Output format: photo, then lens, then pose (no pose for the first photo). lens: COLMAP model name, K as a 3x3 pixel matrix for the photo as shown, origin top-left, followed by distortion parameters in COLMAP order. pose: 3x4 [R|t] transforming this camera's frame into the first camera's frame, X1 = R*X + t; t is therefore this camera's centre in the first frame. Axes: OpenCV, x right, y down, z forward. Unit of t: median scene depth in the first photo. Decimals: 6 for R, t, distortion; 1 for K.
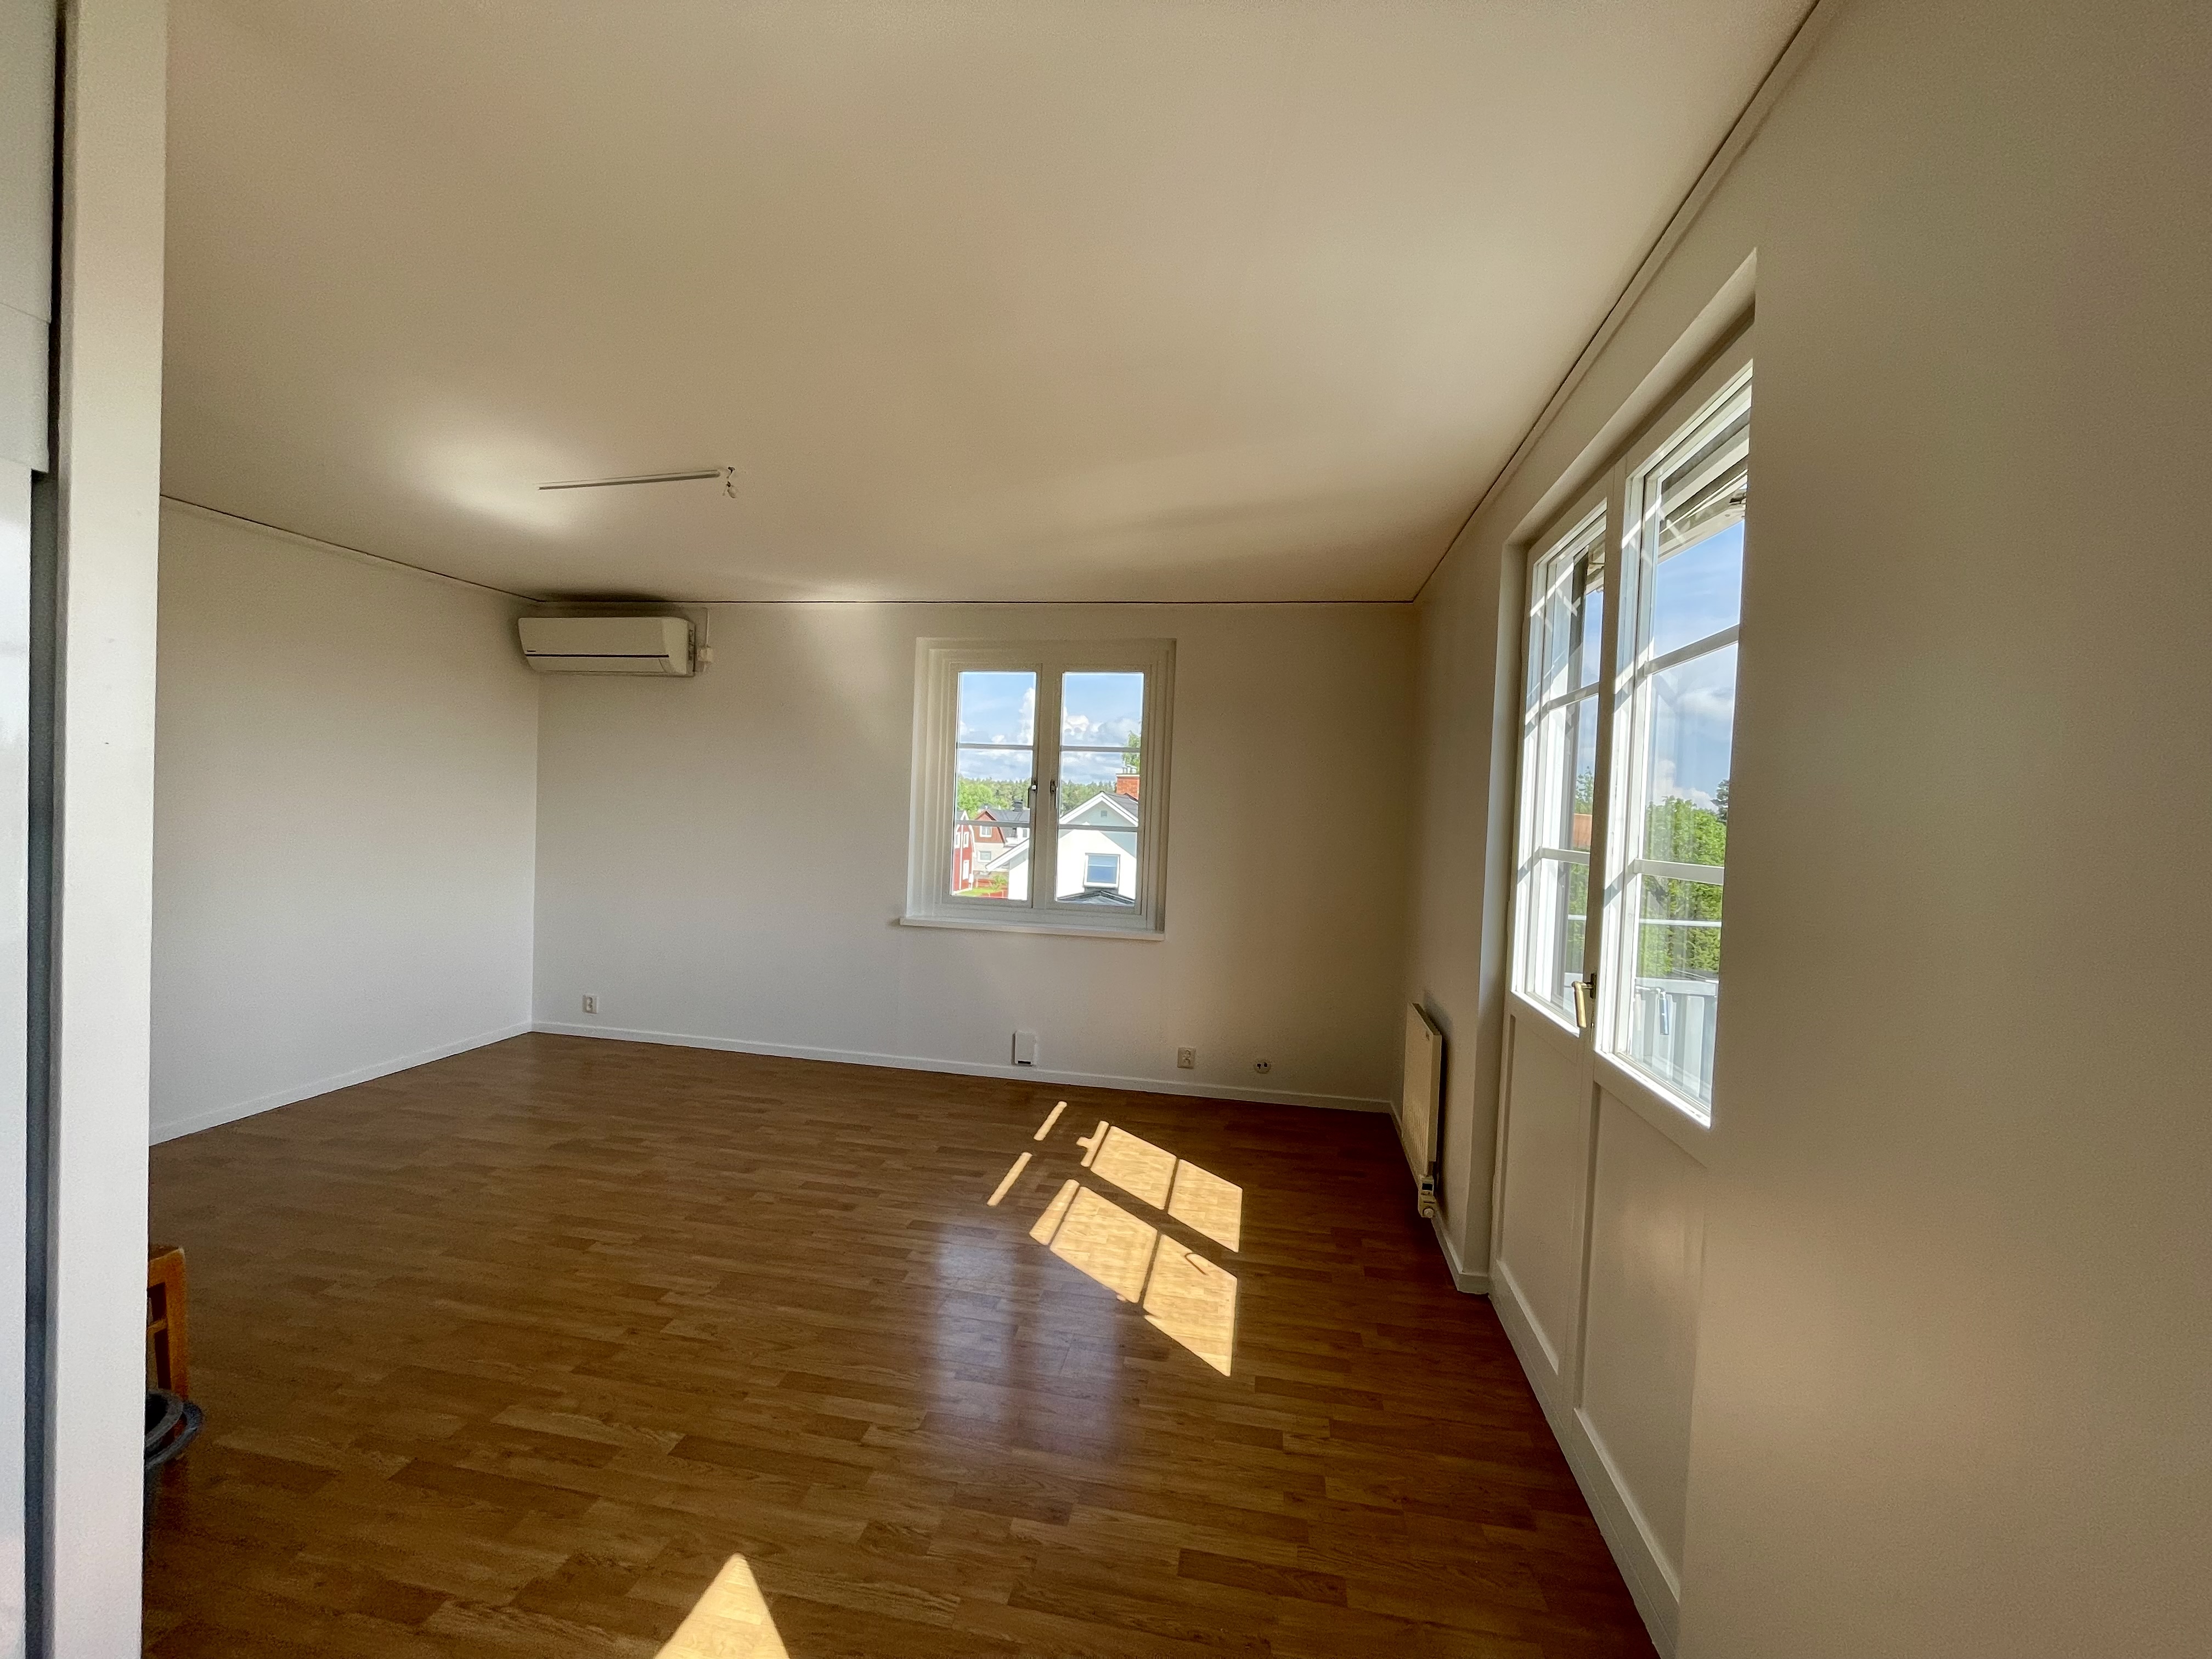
lens RADIAL K [[894.0, 0, 1101.5], [0, 894.0, 832.2], [0, 0, 1]] dist [-0.001802, -0.000118]
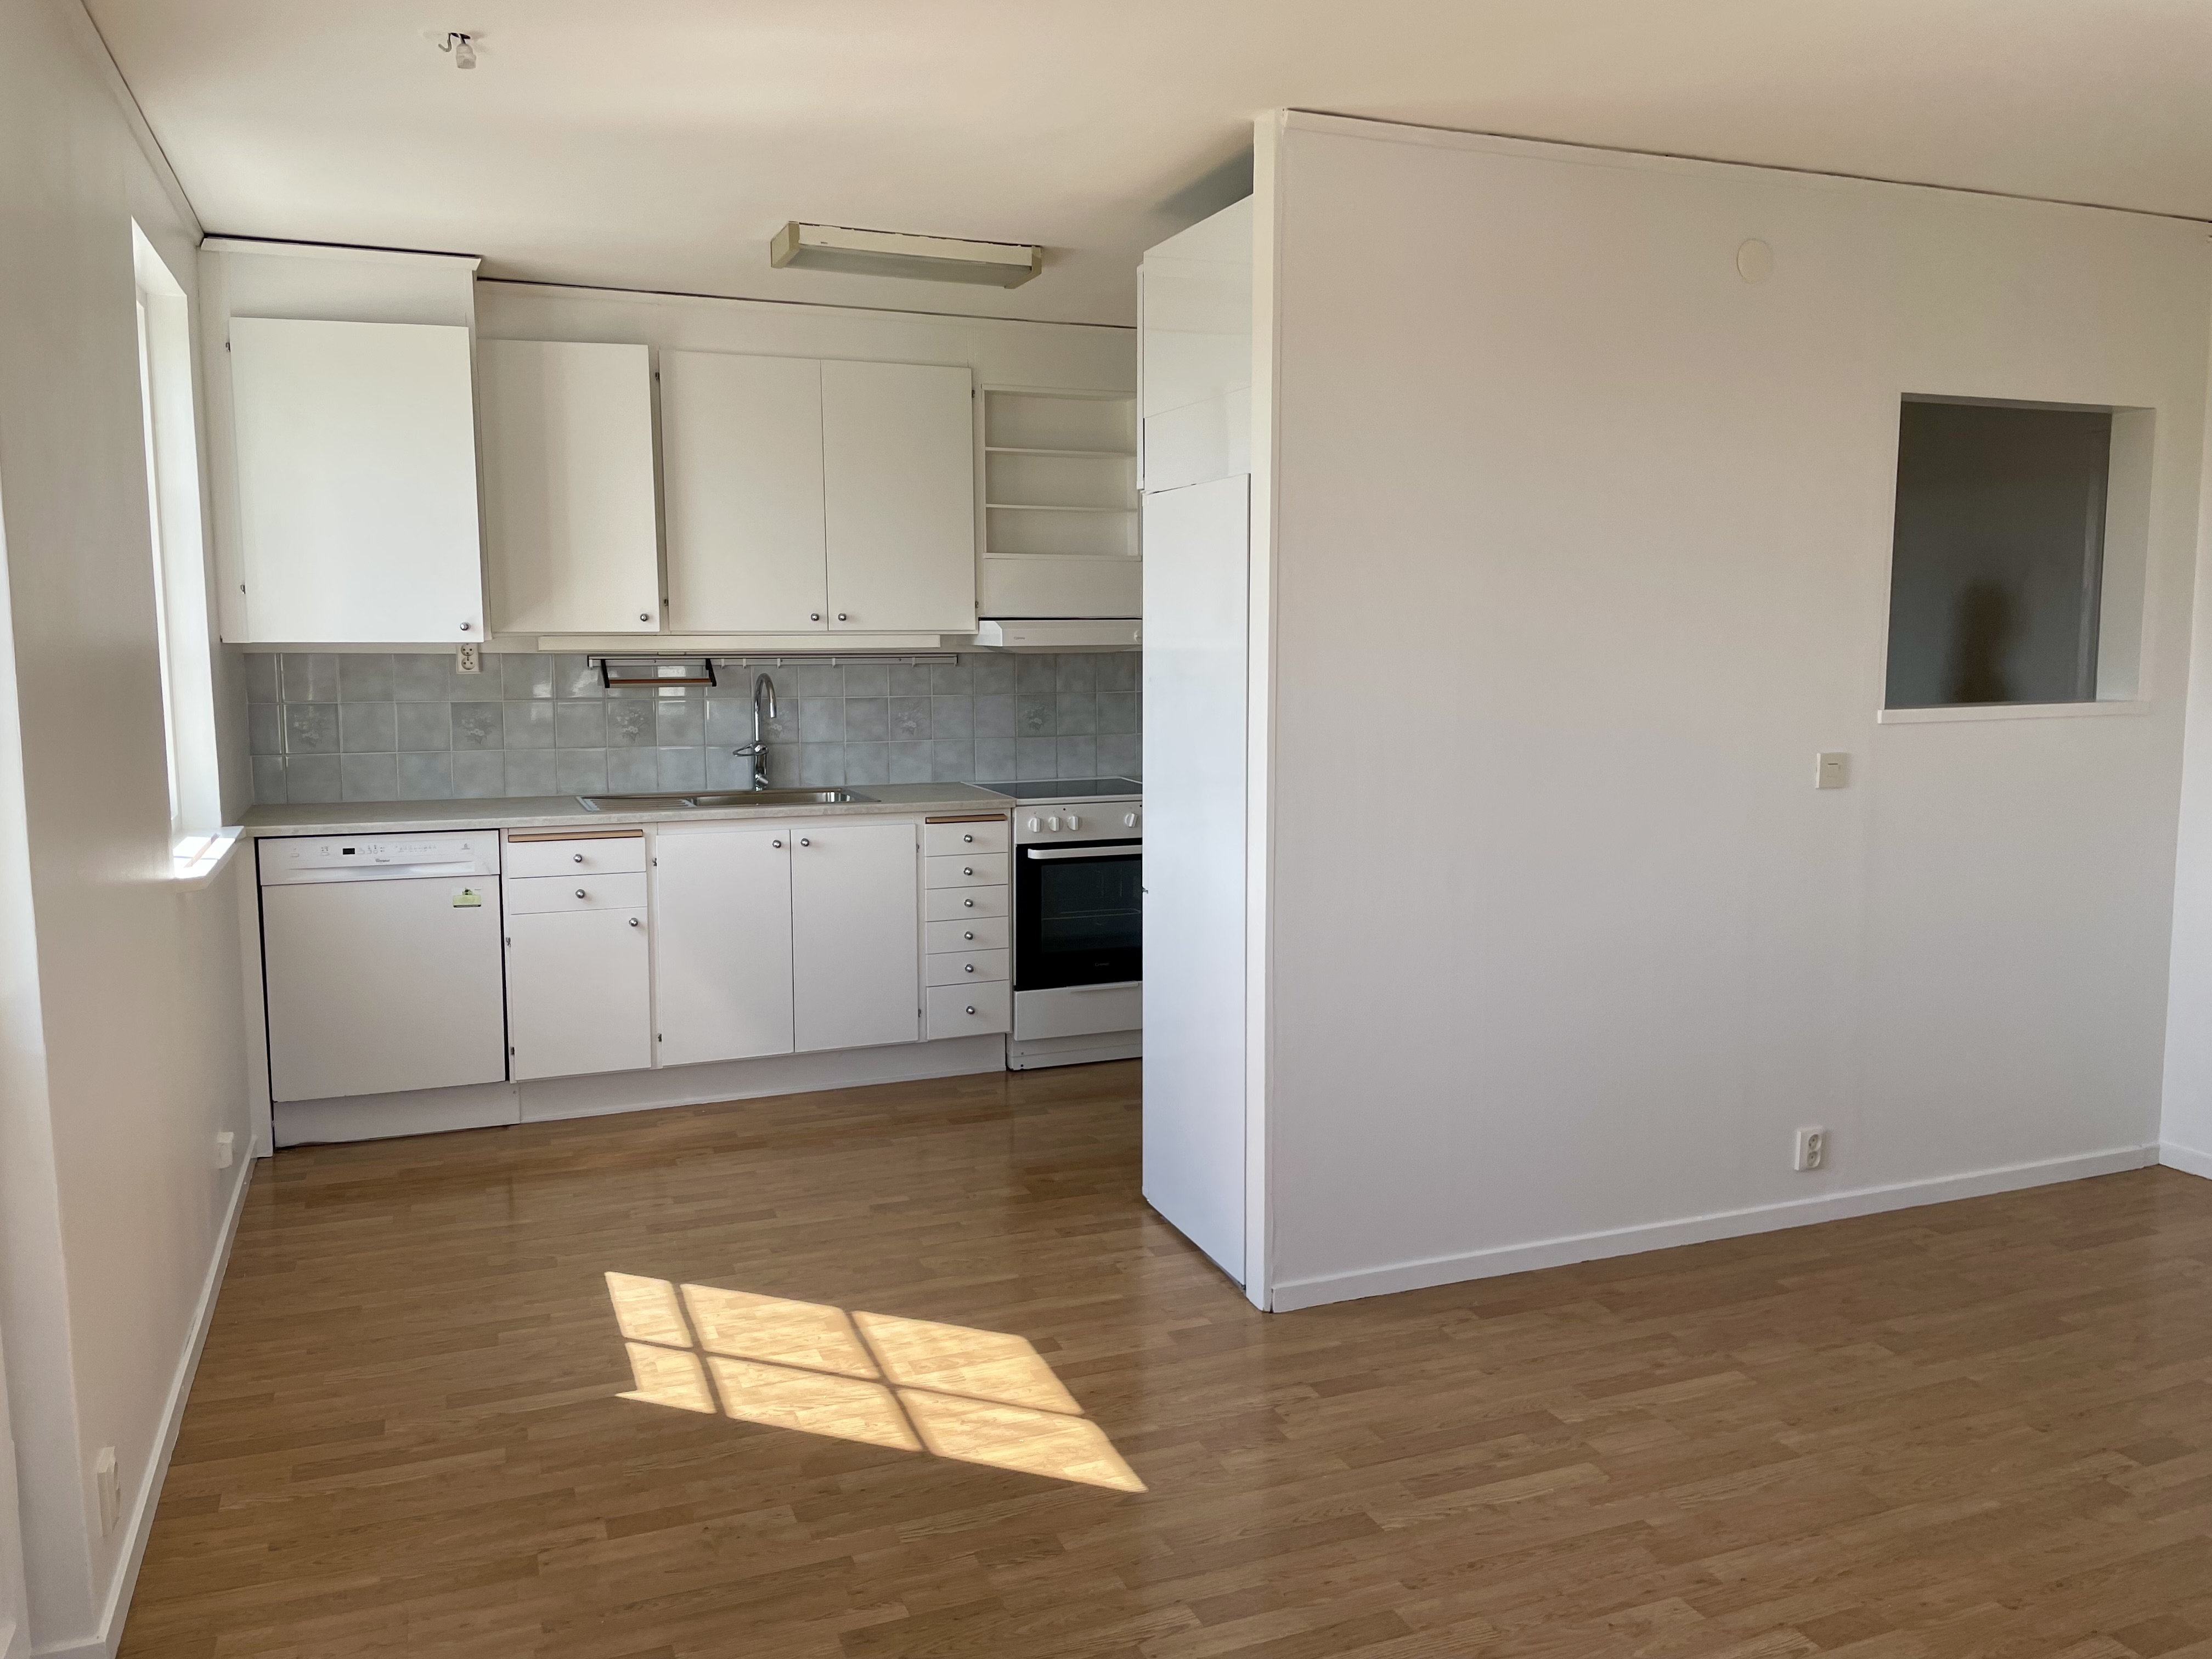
lens RADIAL K [[1685.7, 0, 1119.1], [0, 1685.7, 828.2], [0, 0, 1]] dist [-0.008764, -0.004243]
pose [[-0.843165, 0.025417, -0.537054, 0.259413], [-0.042991, 0.992496, 0.114467, -0.022638], [0.535934, 0.119603, -0.835745, 1.167290]]
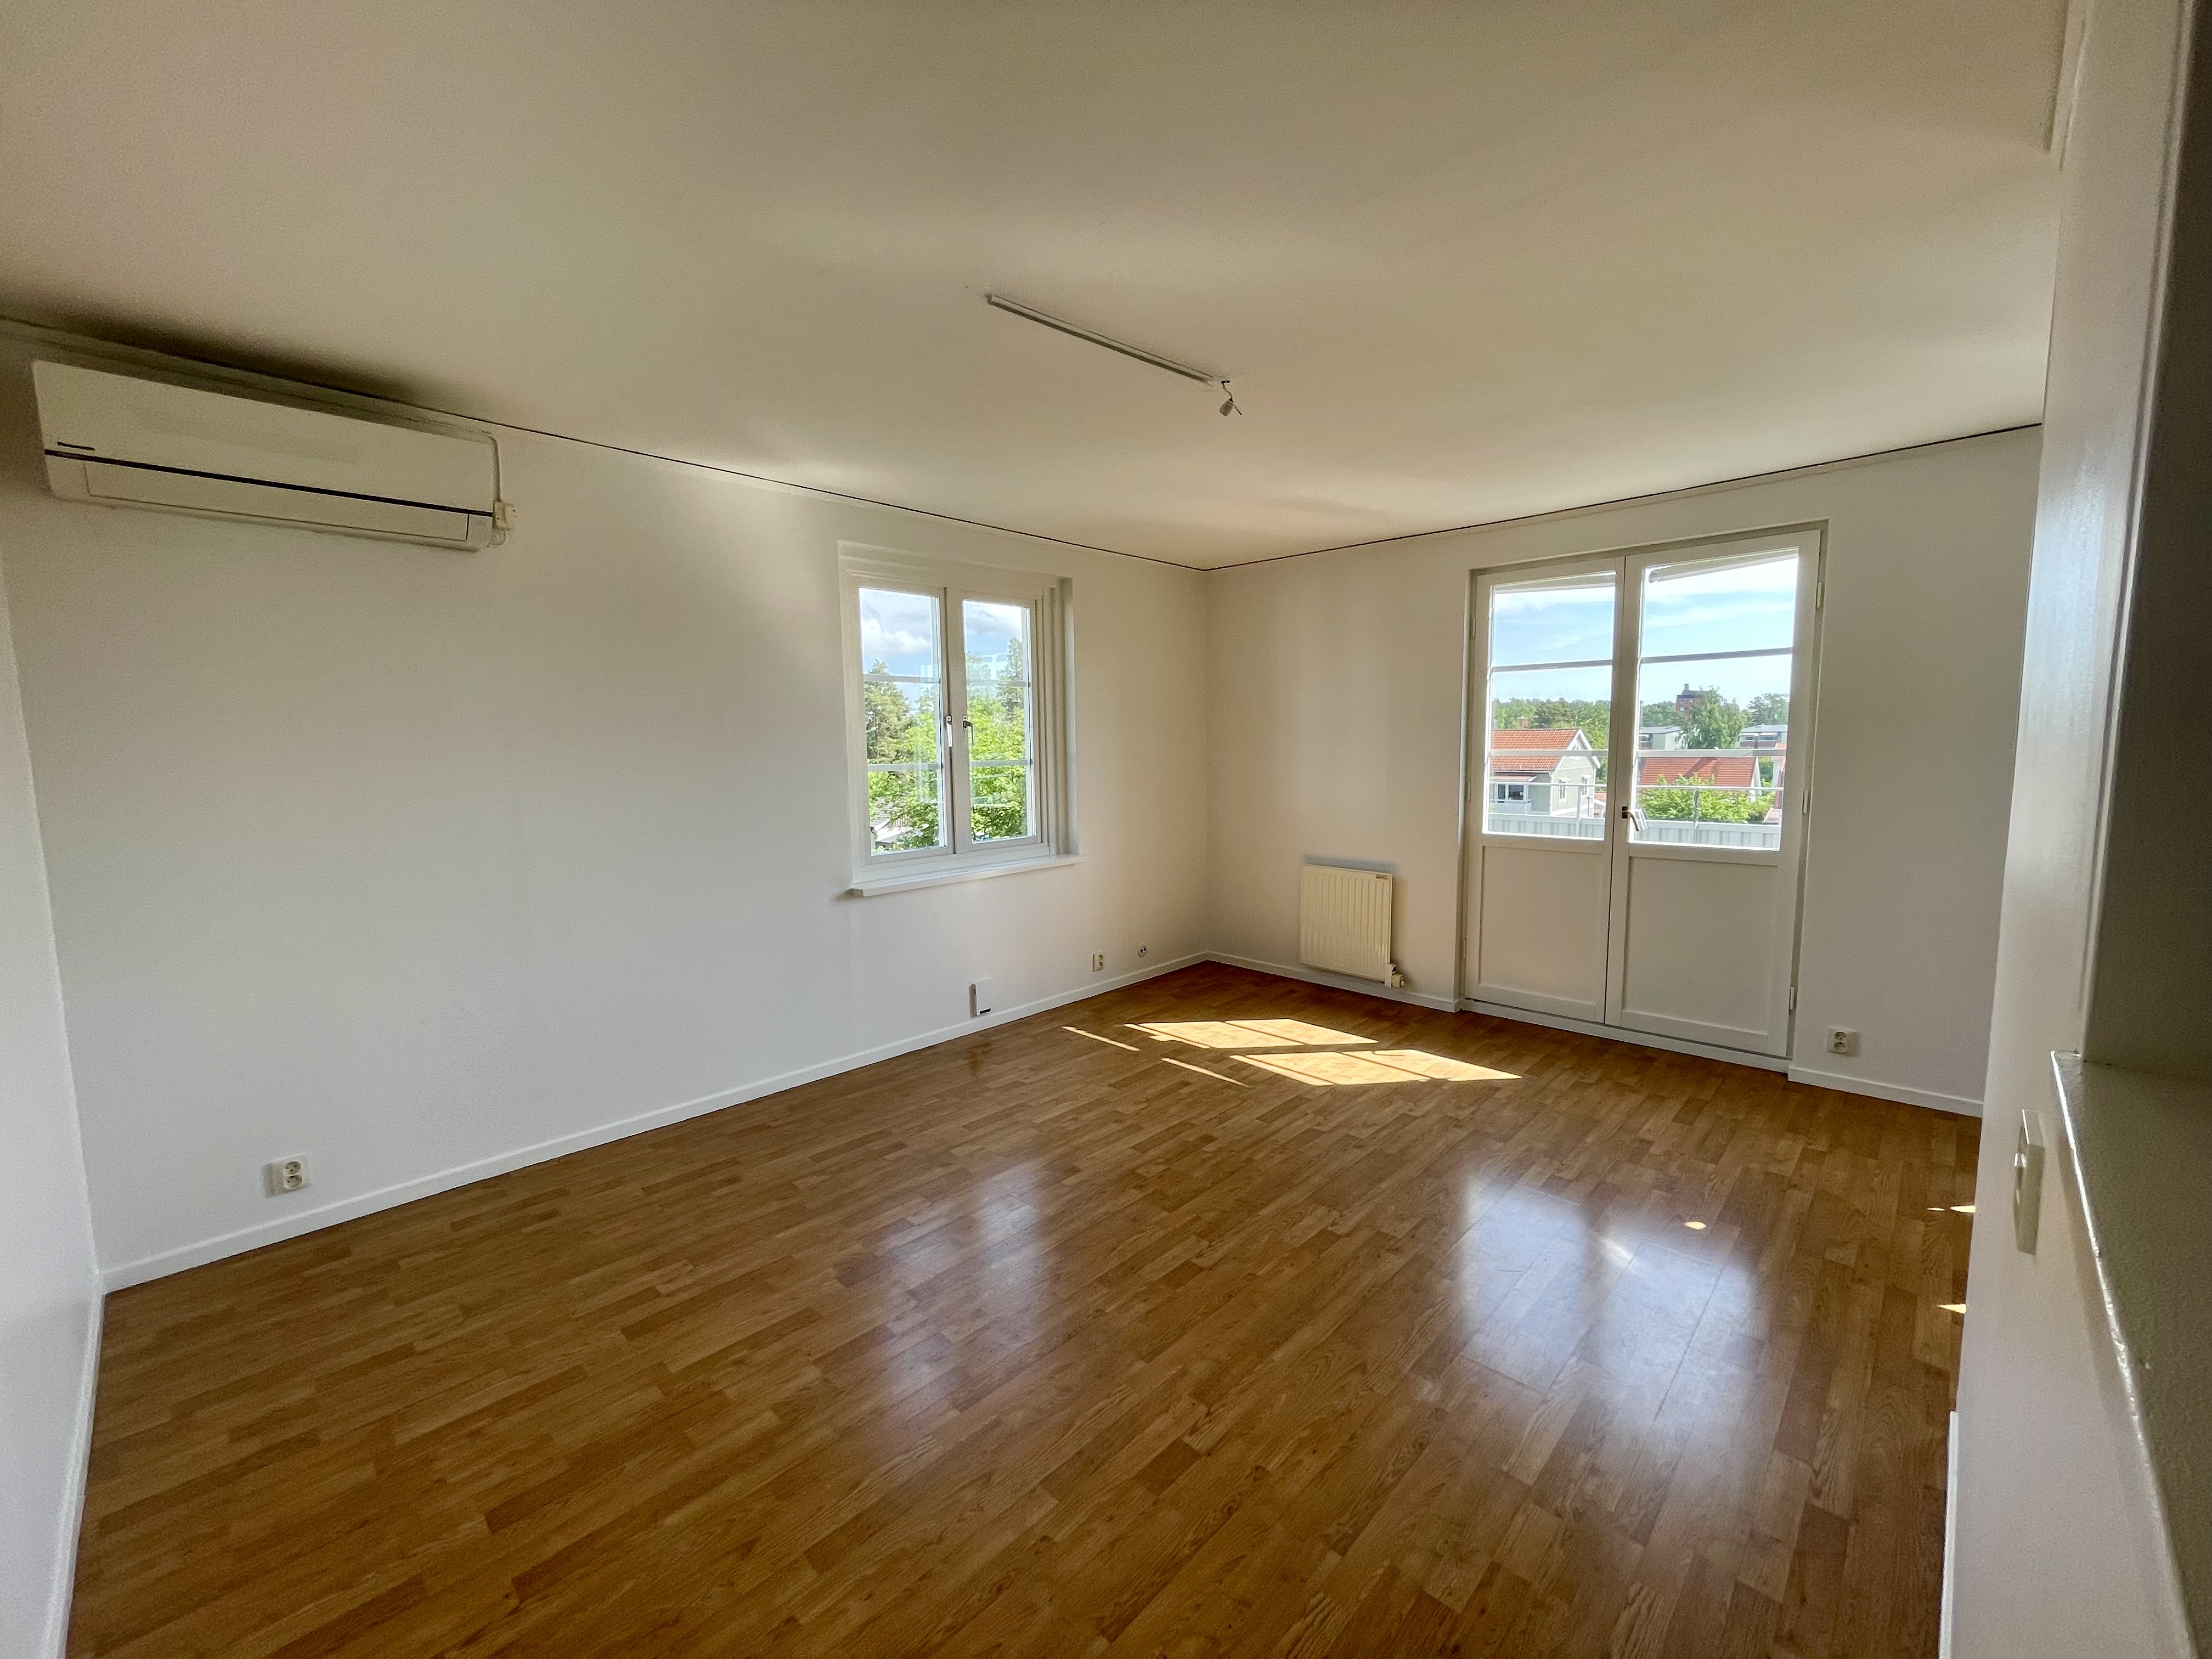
lens RADIAL K [[894.0, 0, 1101.5], [0, 894.0, 832.2], [0, 0, 1]] dist [-0.001802, -0.000118]
pose [[0.554520, -0.133854, 0.821334, -1.090092], [0.055325, 0.990725, 0.124107, -0.065557], [-0.830329, -0.023379, 0.556783, 0.500002]]
